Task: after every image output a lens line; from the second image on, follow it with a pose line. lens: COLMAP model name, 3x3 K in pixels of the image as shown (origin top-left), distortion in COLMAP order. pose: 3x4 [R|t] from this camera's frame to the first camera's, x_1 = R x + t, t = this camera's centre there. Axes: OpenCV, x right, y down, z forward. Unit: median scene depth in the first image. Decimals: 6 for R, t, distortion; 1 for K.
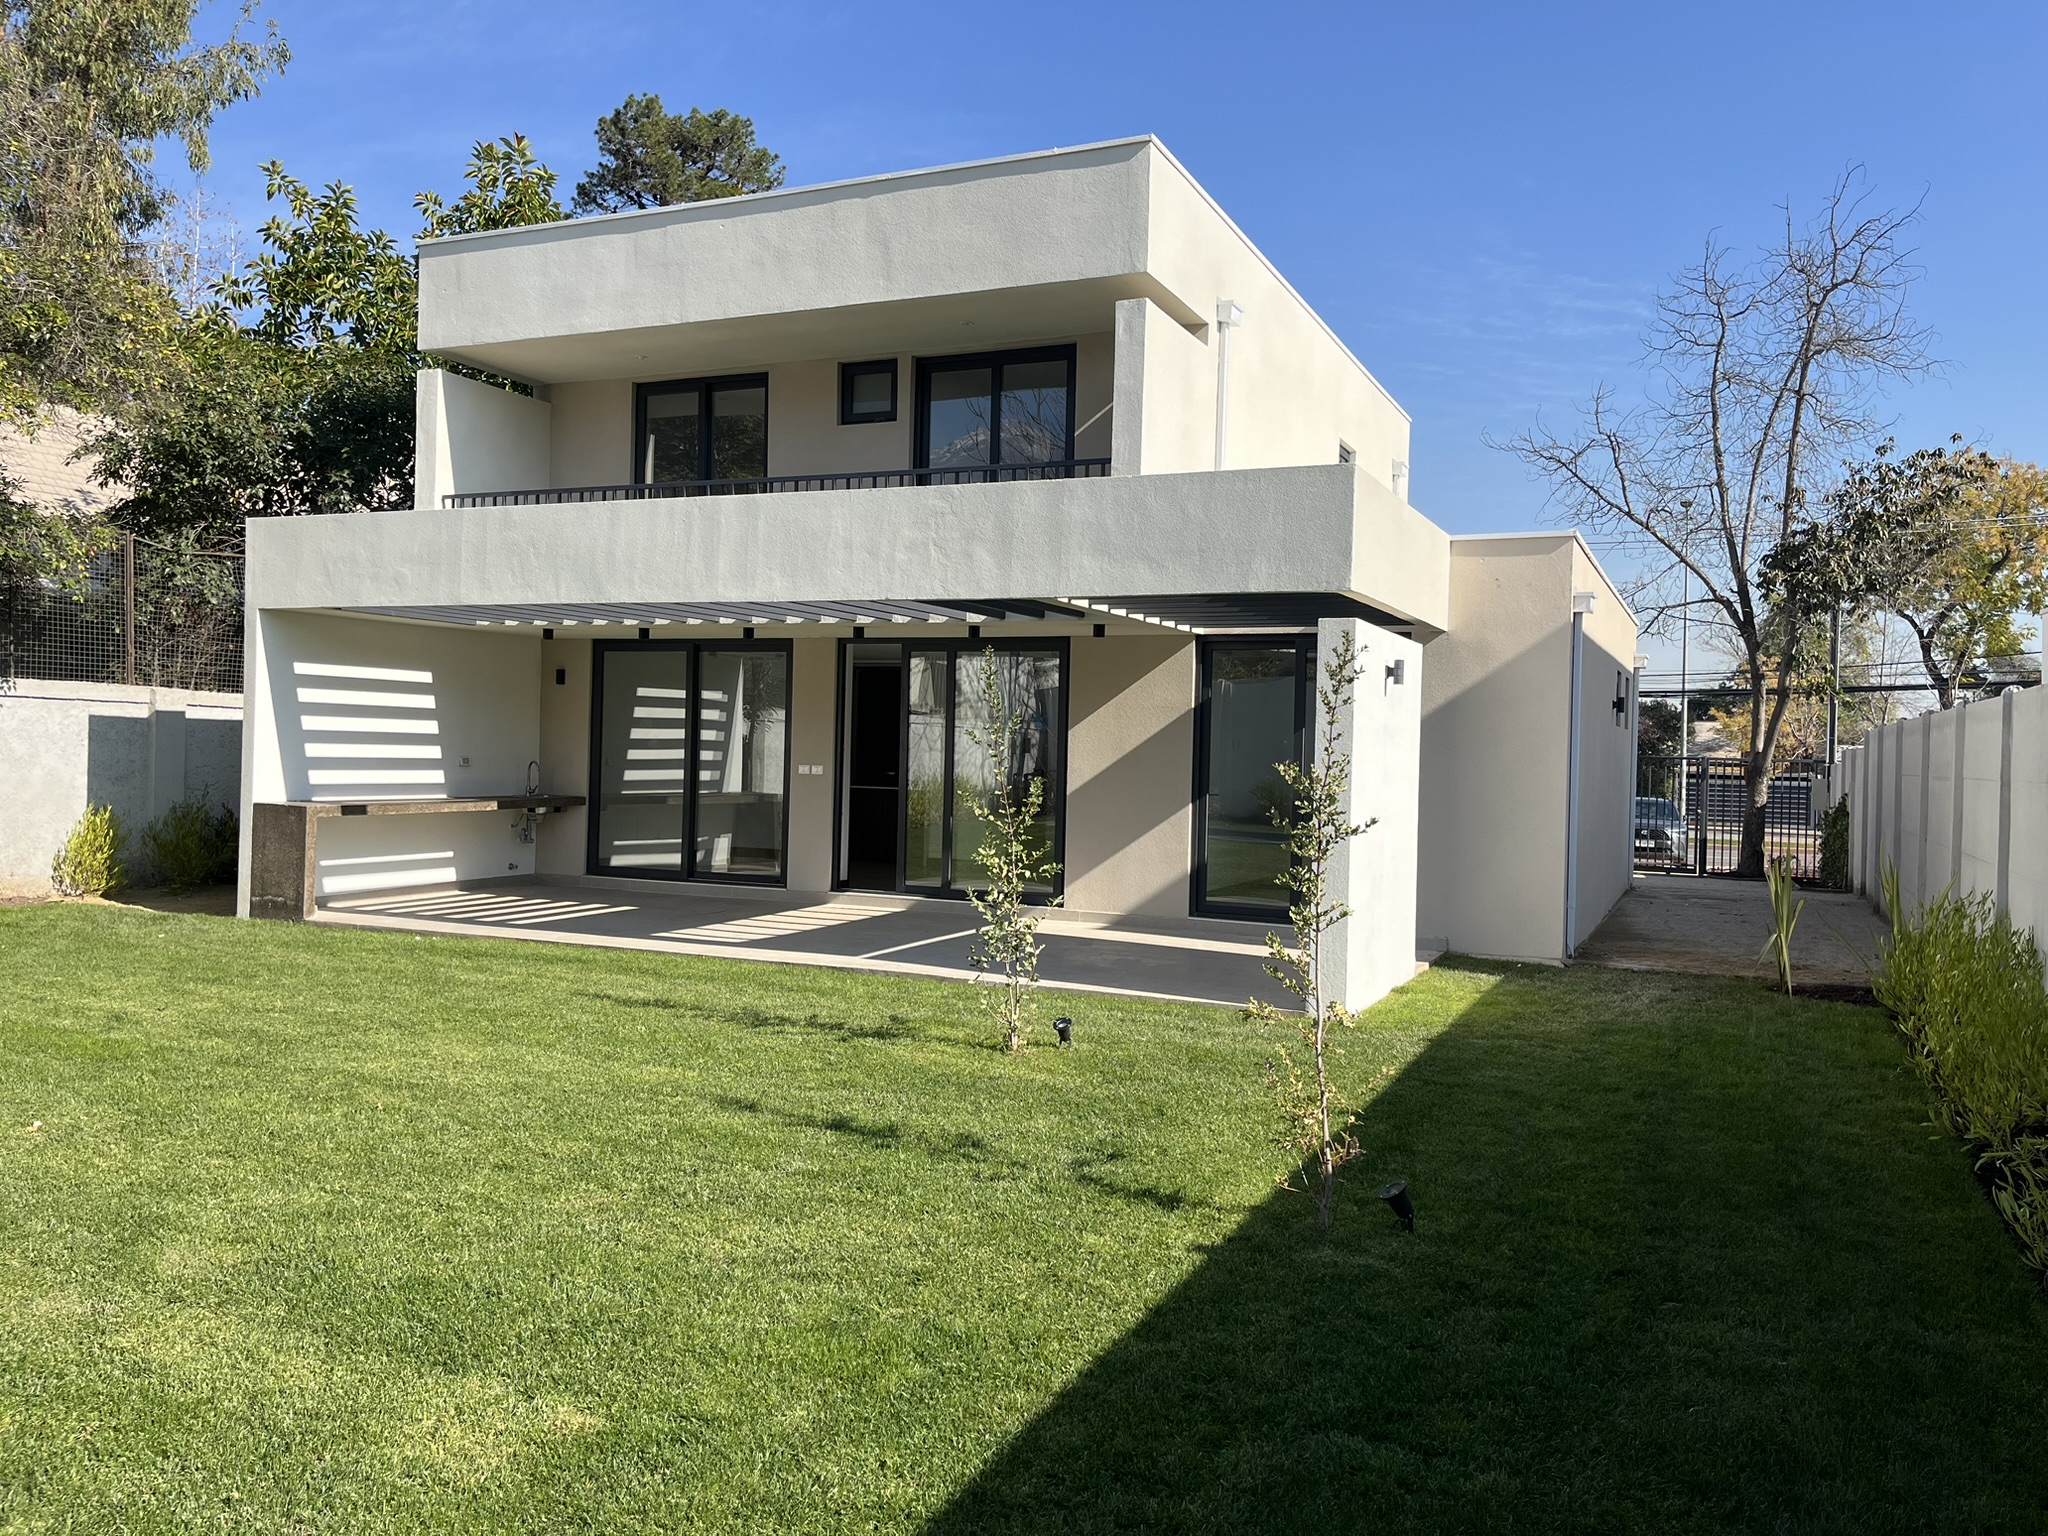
lens RADIAL K [[1556.2, 0, 1025.9], [0, 1556.2, 763.4], [0, 0, 1]] dist [0.038041, -0.000040]
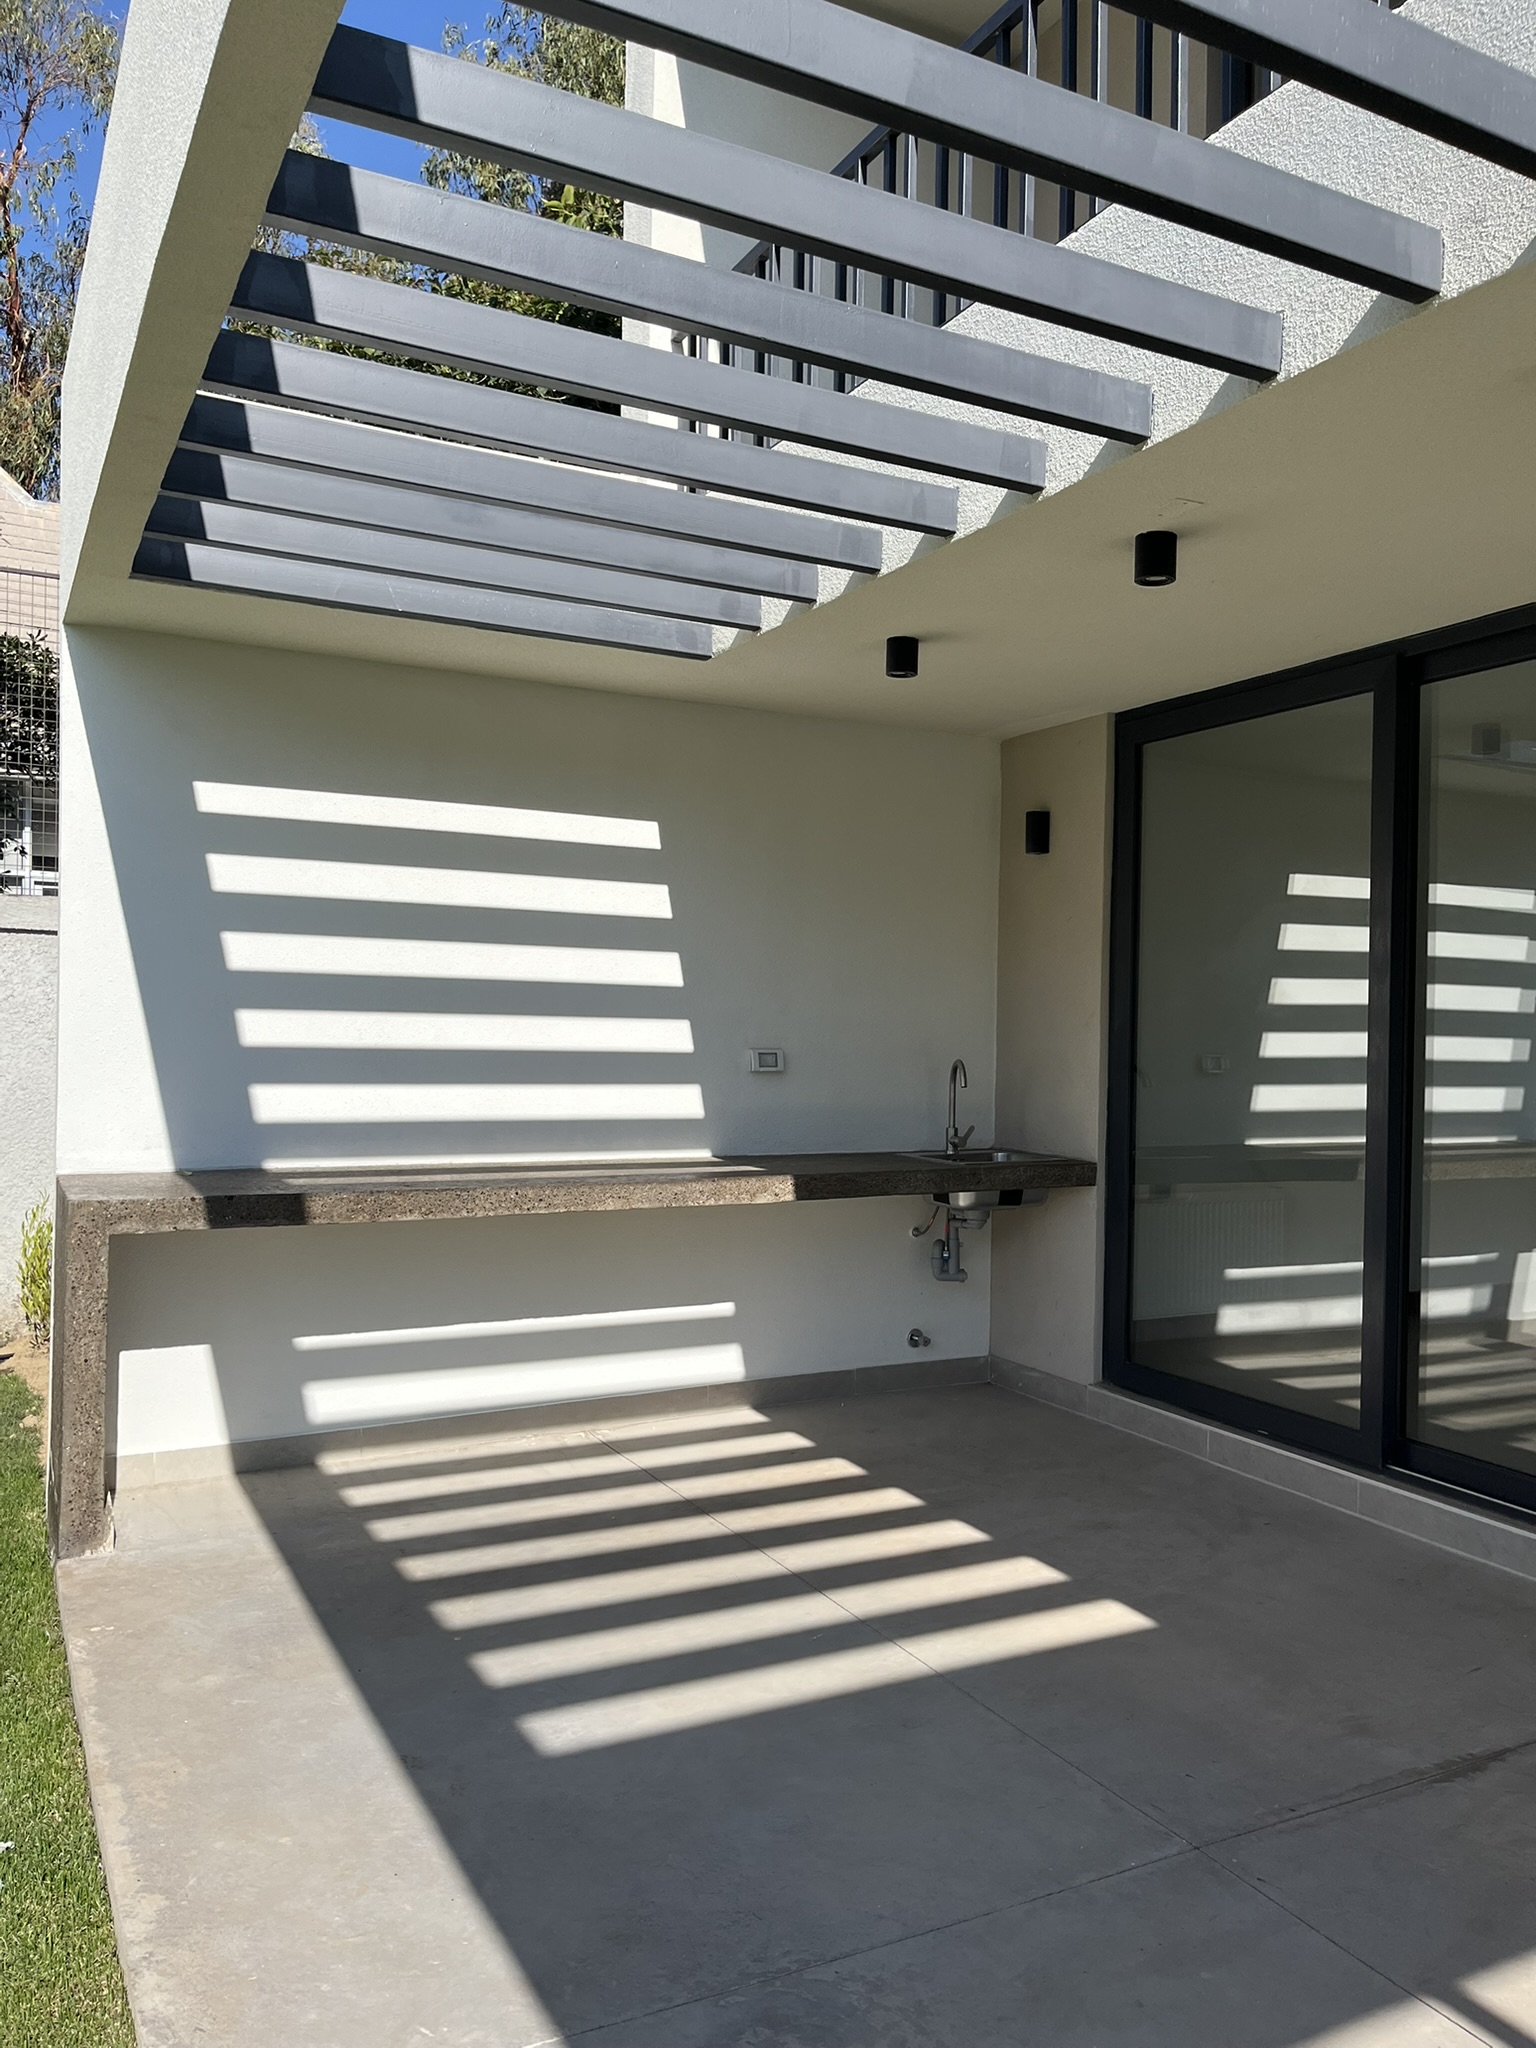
lens RADIAL K [[1556.2, 0, 772.2], [0, 1556.2, 1022.6], [0, 0, 1]] dist [0.038041, -0.000040]
pose [[0.785946, -0.015158, -0.618109, -0.128040], [-0.003144, 0.999589, -0.028512, 0.000087], [0.618287, 0.024353, 0.785575, 0.715163]]
